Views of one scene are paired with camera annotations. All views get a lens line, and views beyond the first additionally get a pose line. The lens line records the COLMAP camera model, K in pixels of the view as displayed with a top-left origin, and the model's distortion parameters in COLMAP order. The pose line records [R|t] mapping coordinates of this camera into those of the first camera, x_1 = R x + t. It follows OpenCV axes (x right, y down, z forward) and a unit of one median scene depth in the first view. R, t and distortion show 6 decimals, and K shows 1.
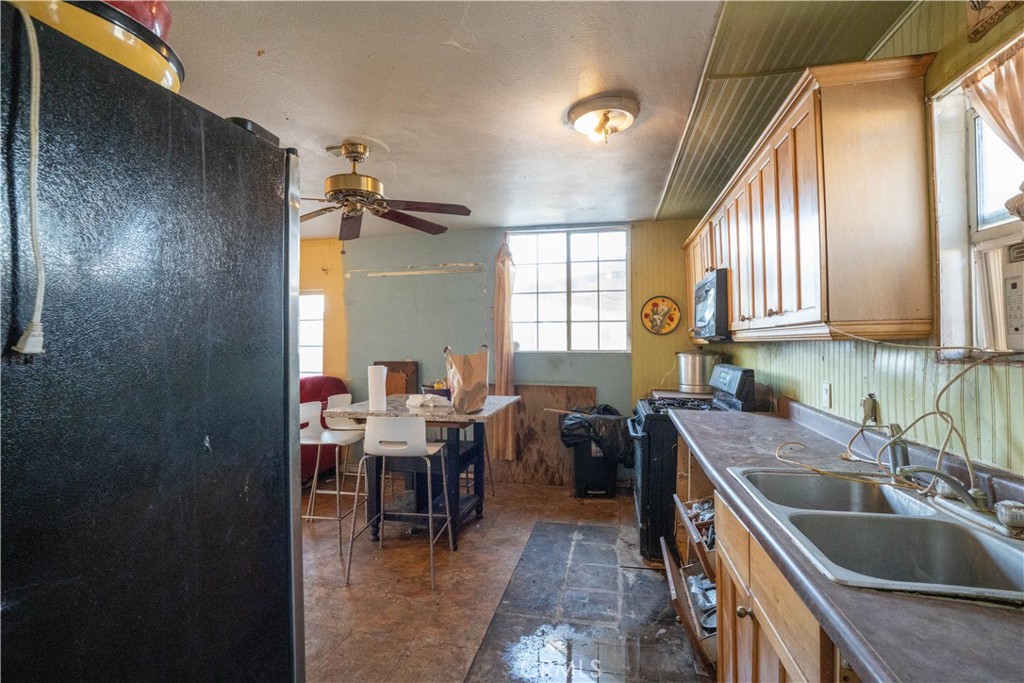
lens RADIAL K [[470.2, 0, 513.7], [0, 470.2, 338.1], [0, 0, 1]] dist [-0.067073, 0.023649]
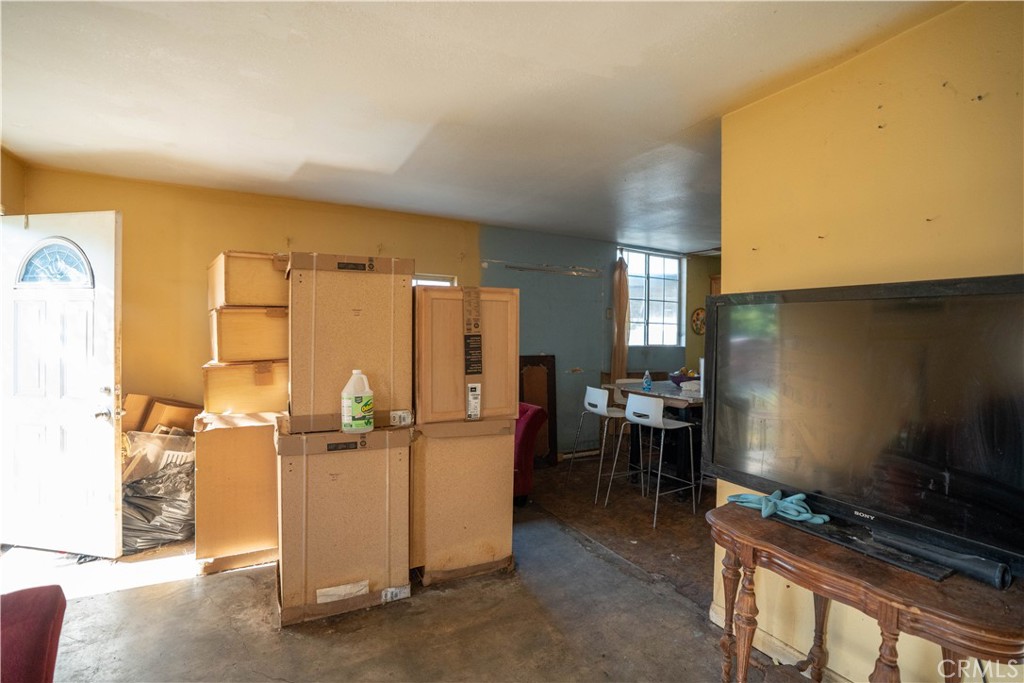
lens RADIAL K [[470.2, 0, 513.7], [0, 470.2, 338.1], [0, 0, 1]] dist [-0.067073, 0.023649]
pose [[0.756968, 0.011446, 0.653352, -1.019991], [-0.028629, 0.999467, 0.015660, -0.002664], [-0.652824, -0.030558, 0.756893, 0.258082]]
